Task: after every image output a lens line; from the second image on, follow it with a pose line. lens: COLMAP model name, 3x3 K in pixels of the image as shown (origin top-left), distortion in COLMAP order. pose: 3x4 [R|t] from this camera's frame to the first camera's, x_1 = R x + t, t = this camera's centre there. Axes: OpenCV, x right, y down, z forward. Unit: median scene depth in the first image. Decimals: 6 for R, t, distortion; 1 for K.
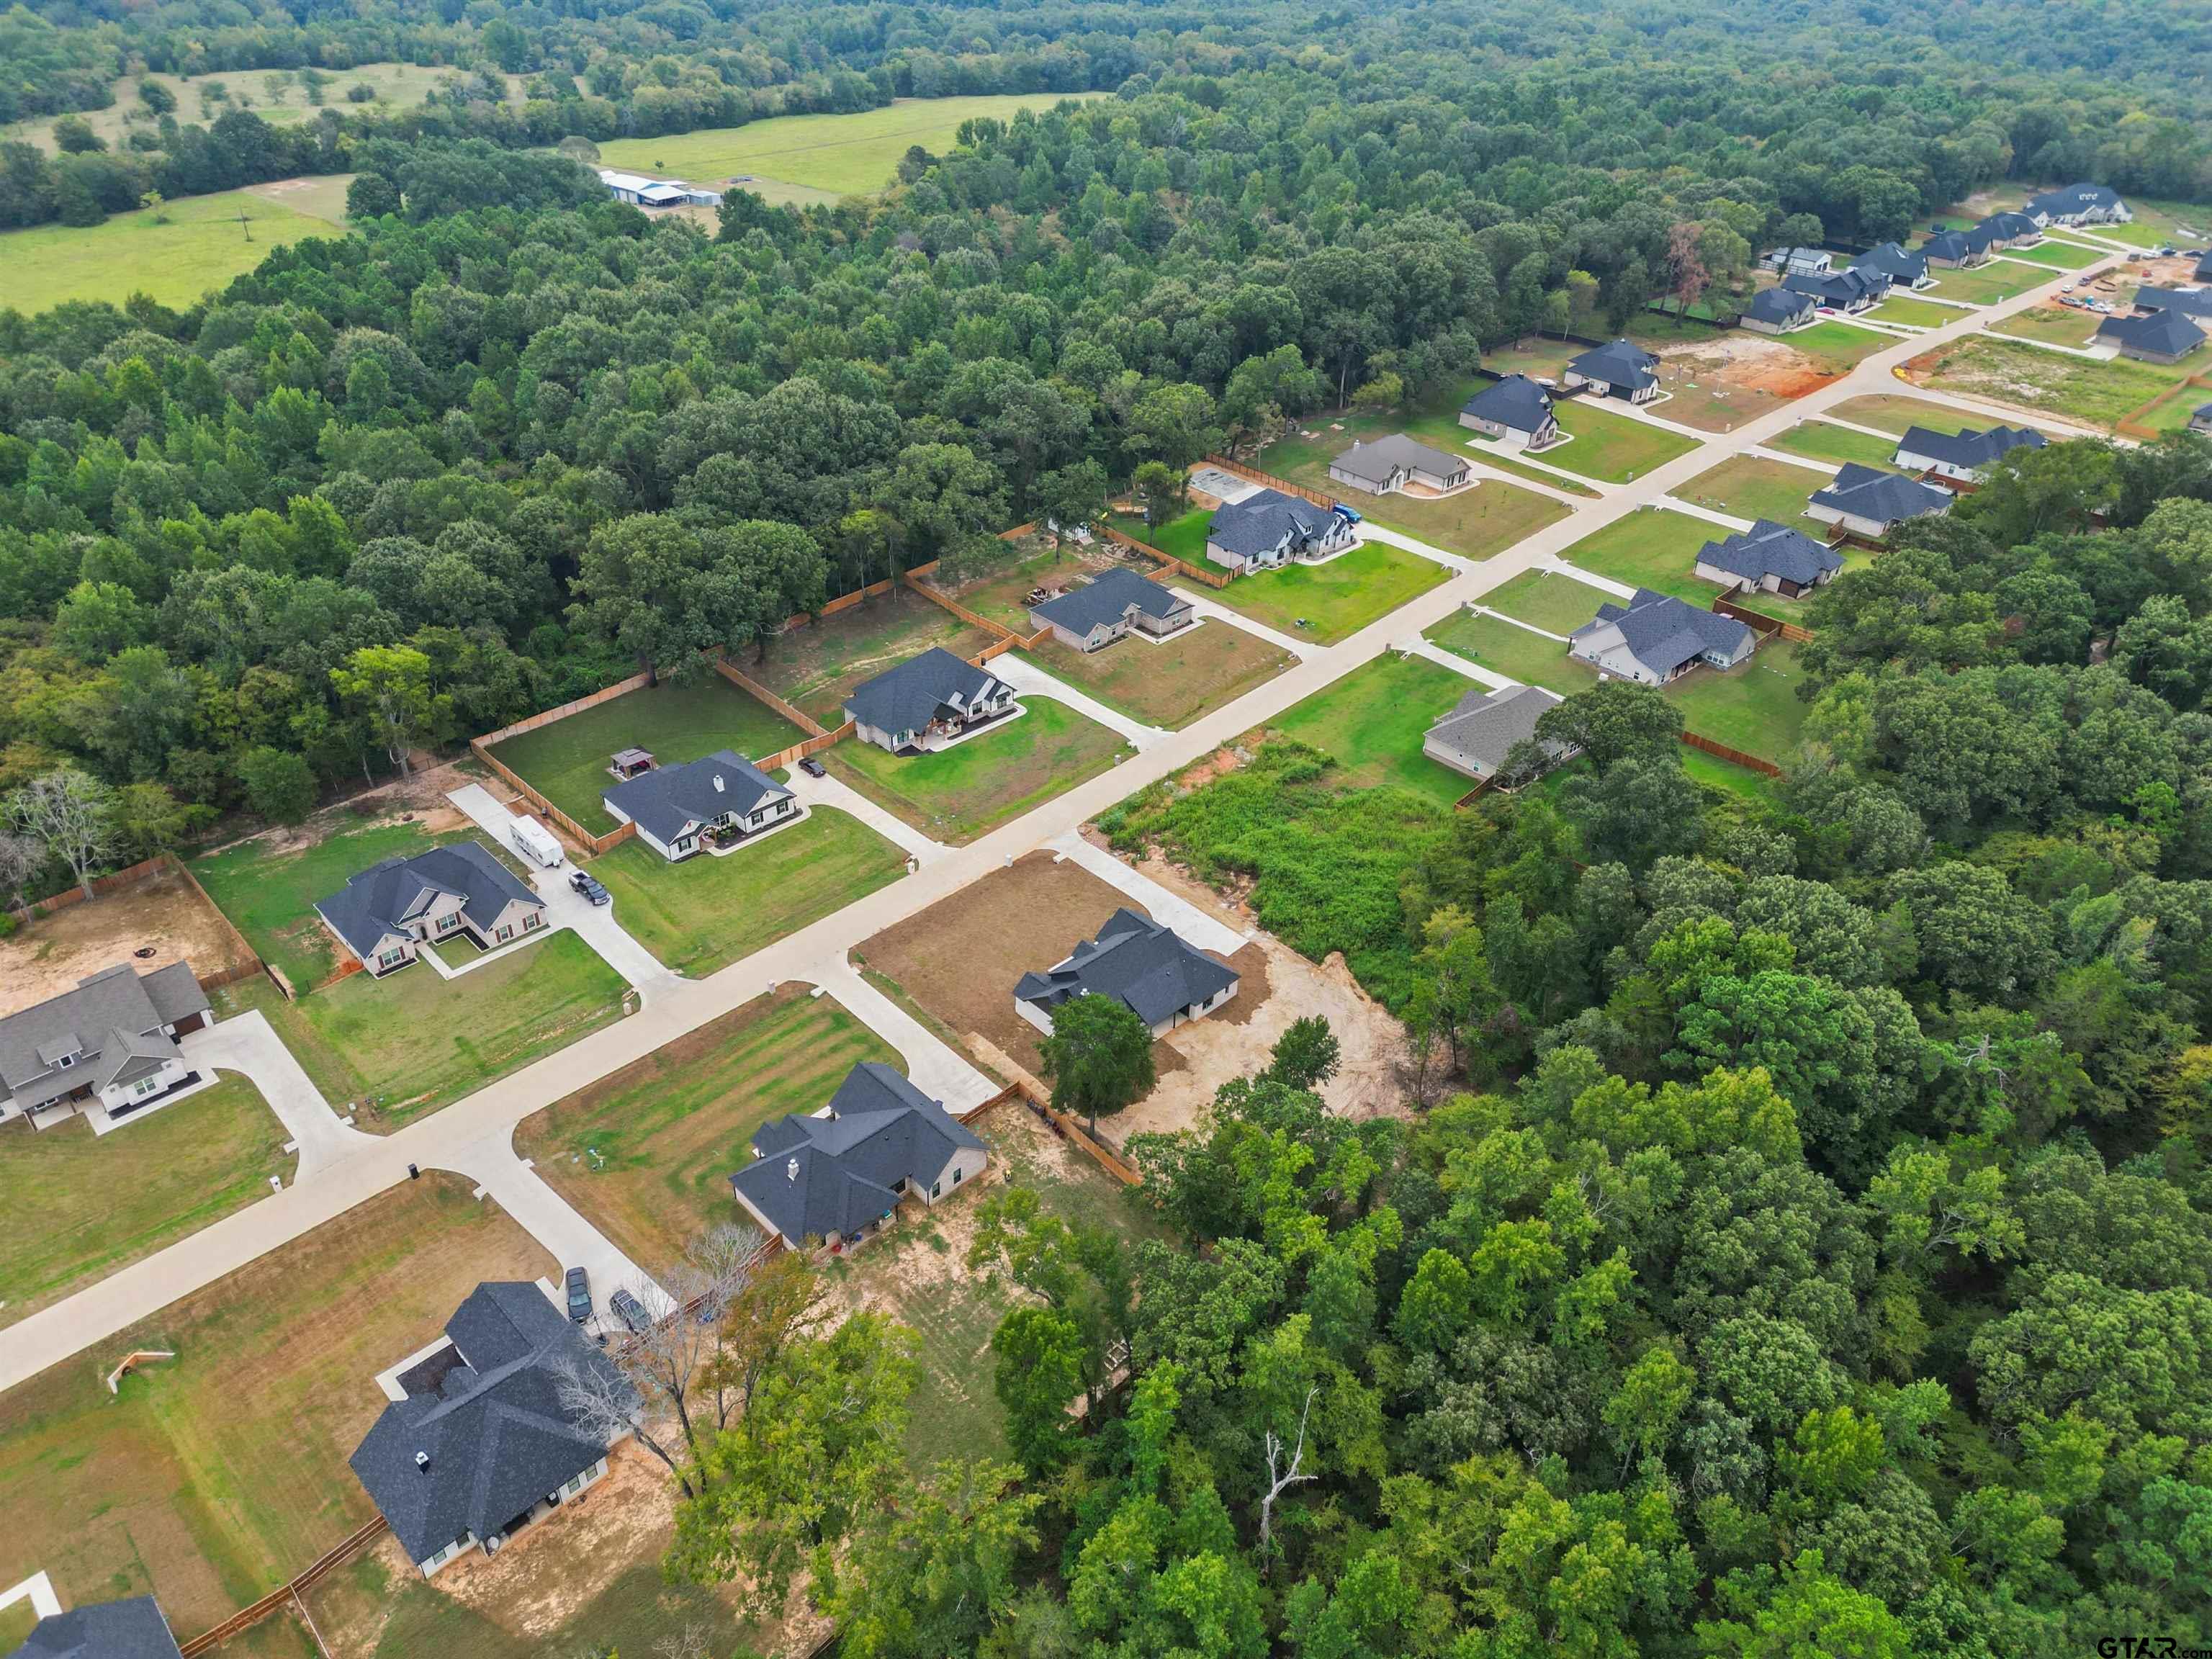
lens RADIAL K [[1531.9, 0, 1103.1], [0, 1531.9, 846.8], [0, 0, 1]] dist [0.080508, -0.083756]
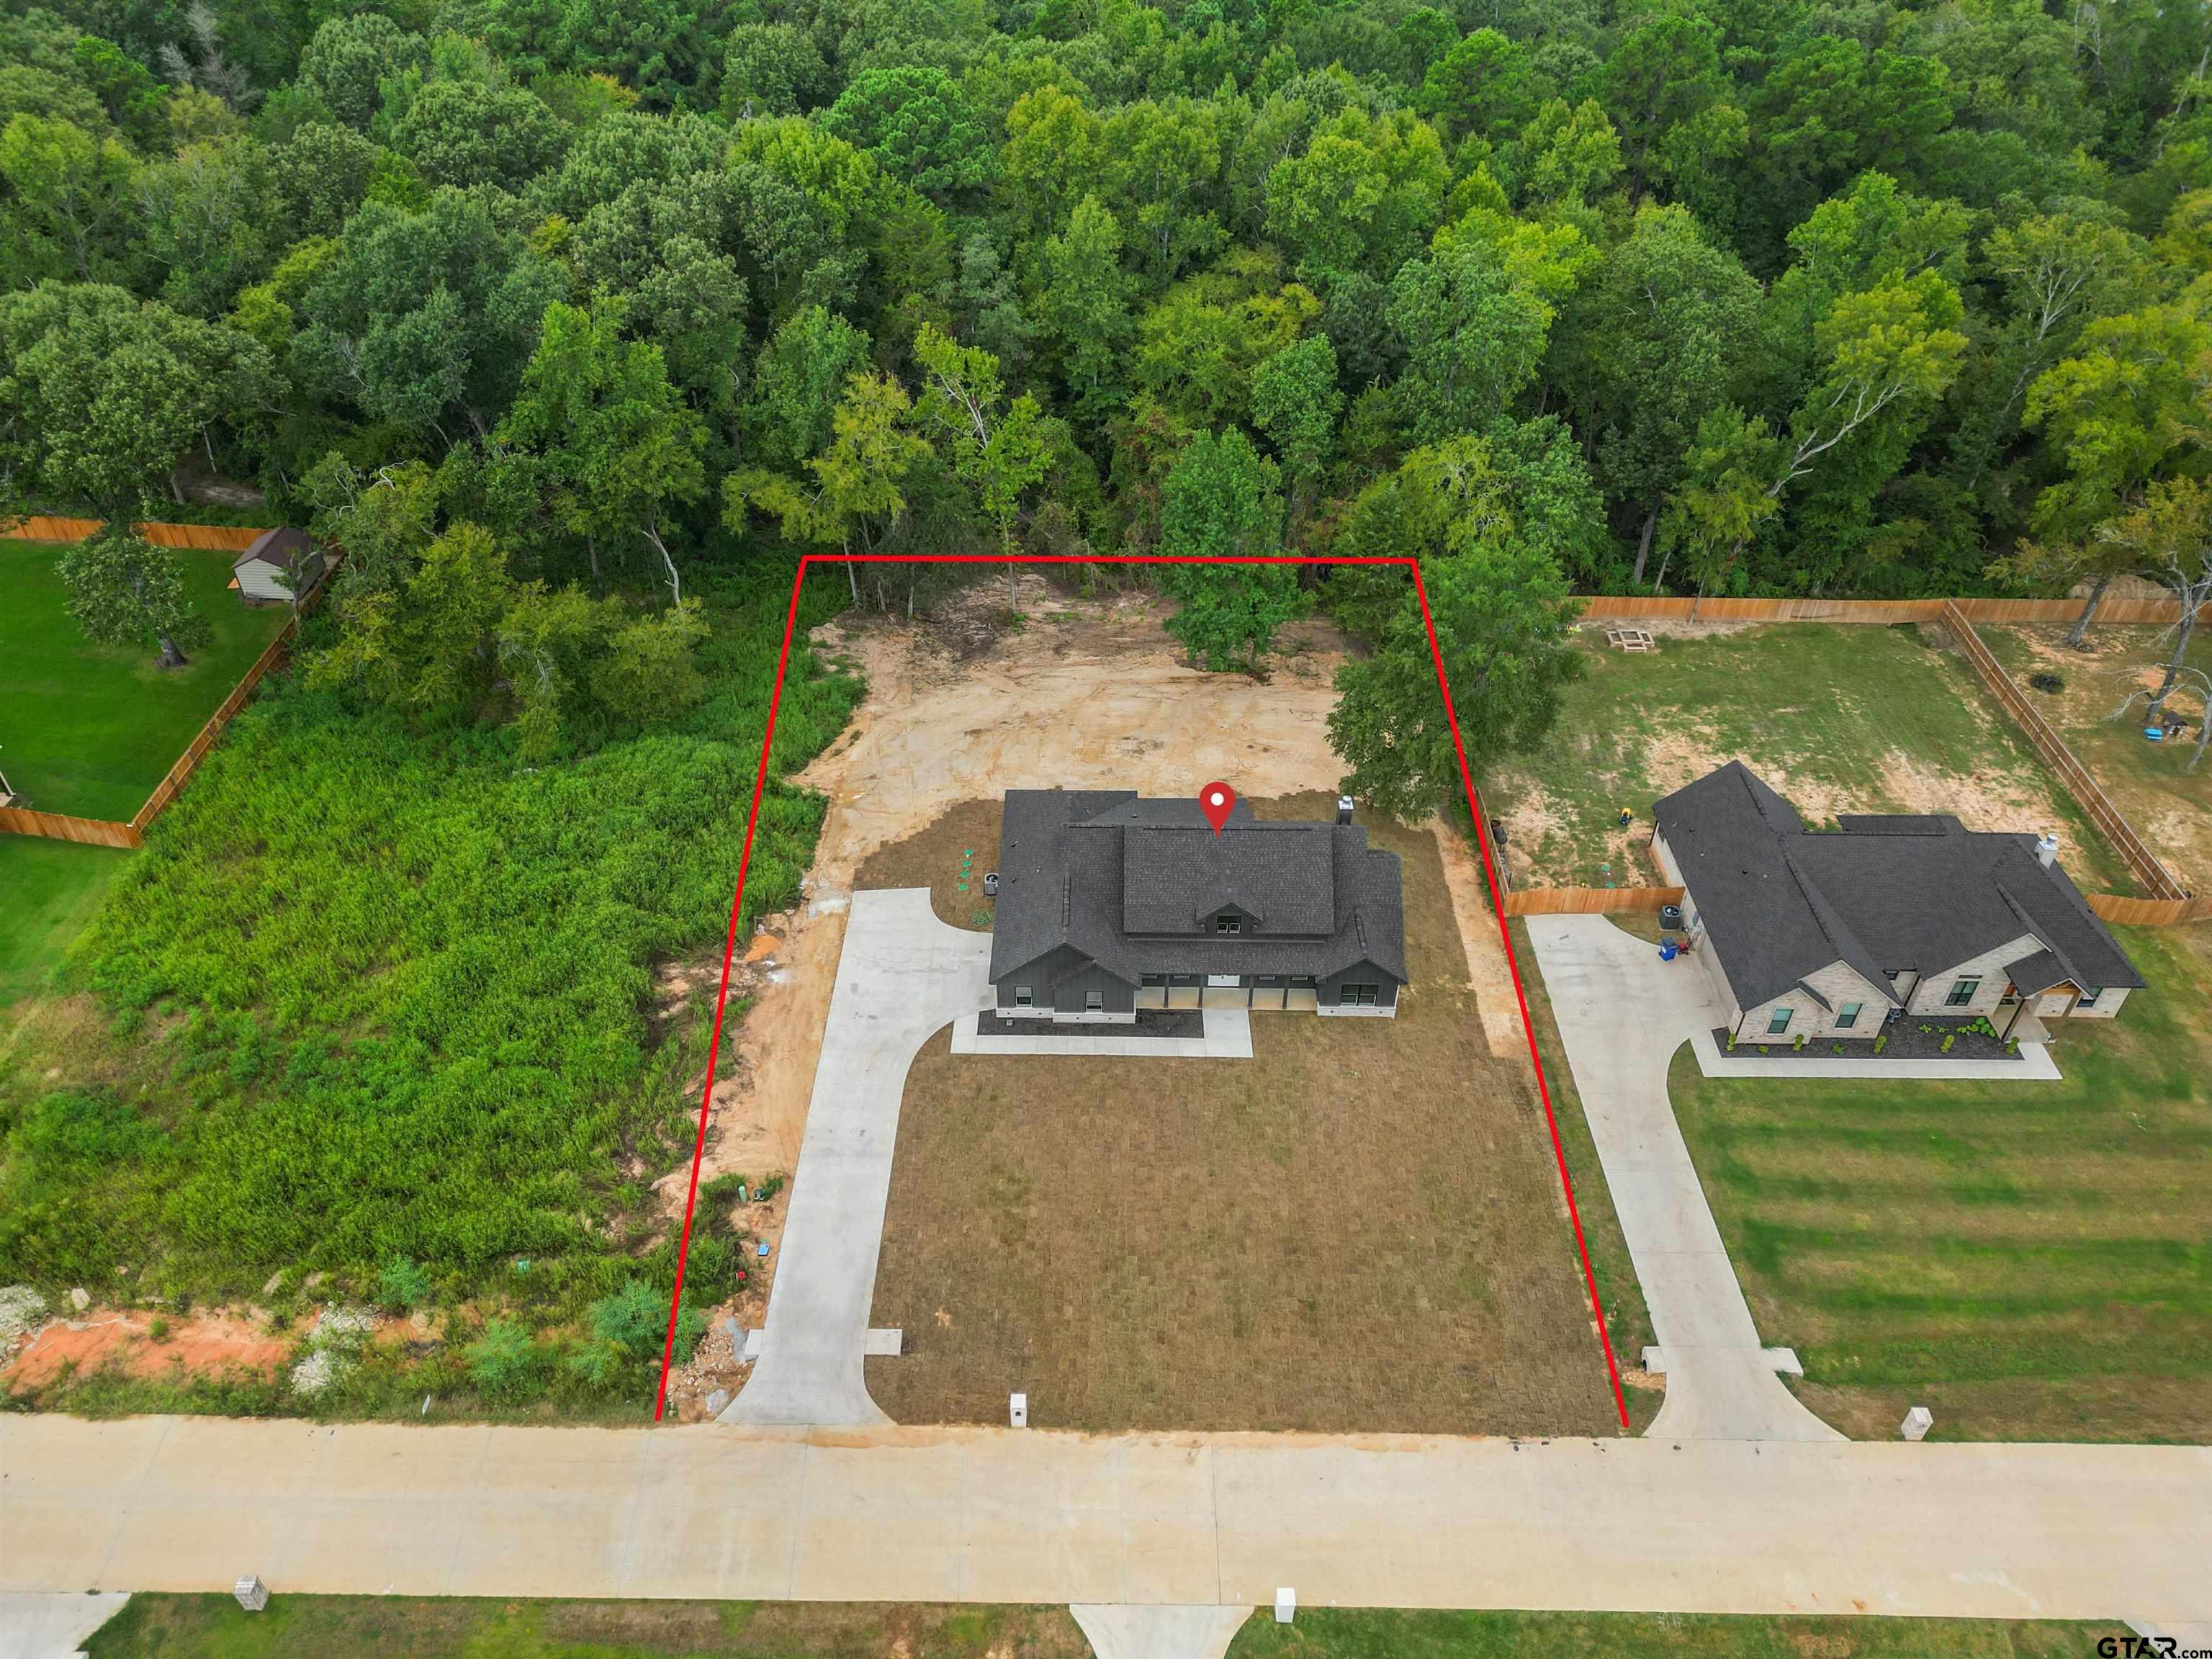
lens RADIAL K [[1531.9, 0, 1103.1], [0, 1531.9, 846.8], [0, 0, 1]] dist [0.080508, -0.083756]
pose [[-0.715054, -0.471745, 0.515902, -0.197153], [0.376325, 0.362171, 0.852767, -0.319246], [-0.589133, 0.803921, -0.081443, 0.997746]]
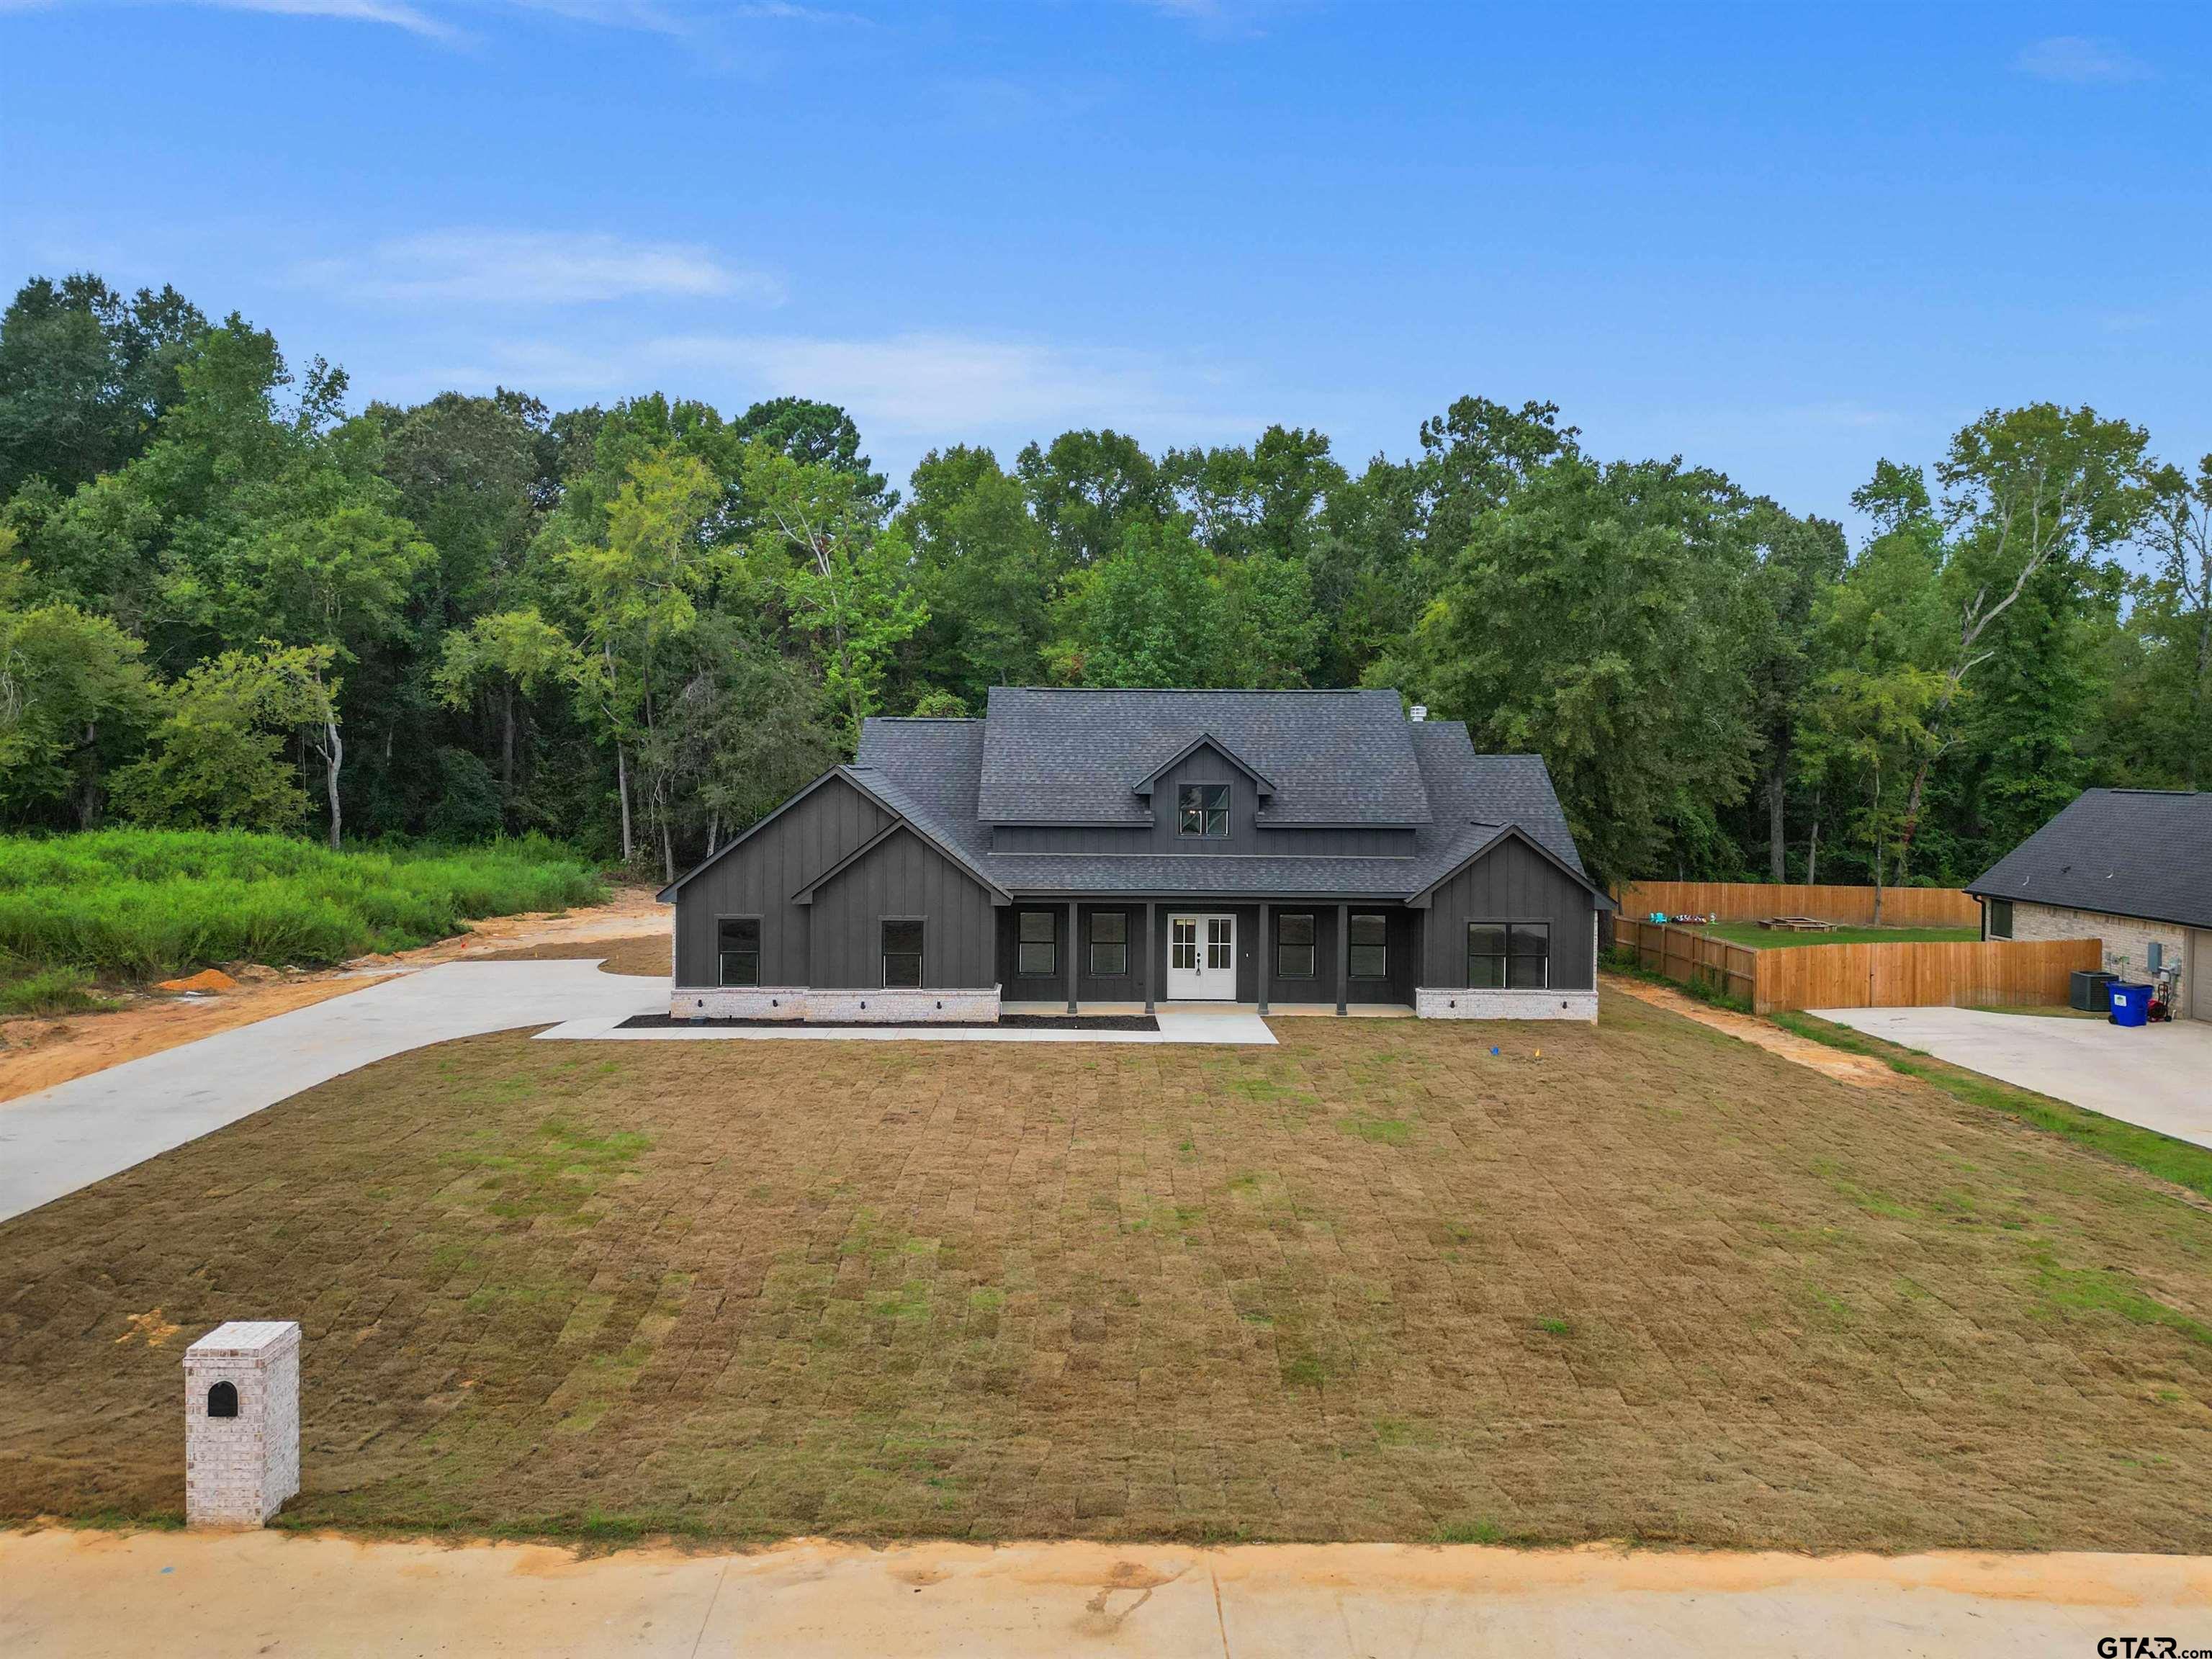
lens RADIAL K [[1582.0, 0, 1103.7], [0, 1582.0, 833.6], [0, 0, 1]] dist [0.108575, -0.131704]
pose [[-0.730131, -0.070837, 0.679625, -0.141276], [0.368053, 0.797230, 0.478499, -0.031915], [-0.575713, 0.599505, -0.556011, 1.083141]]
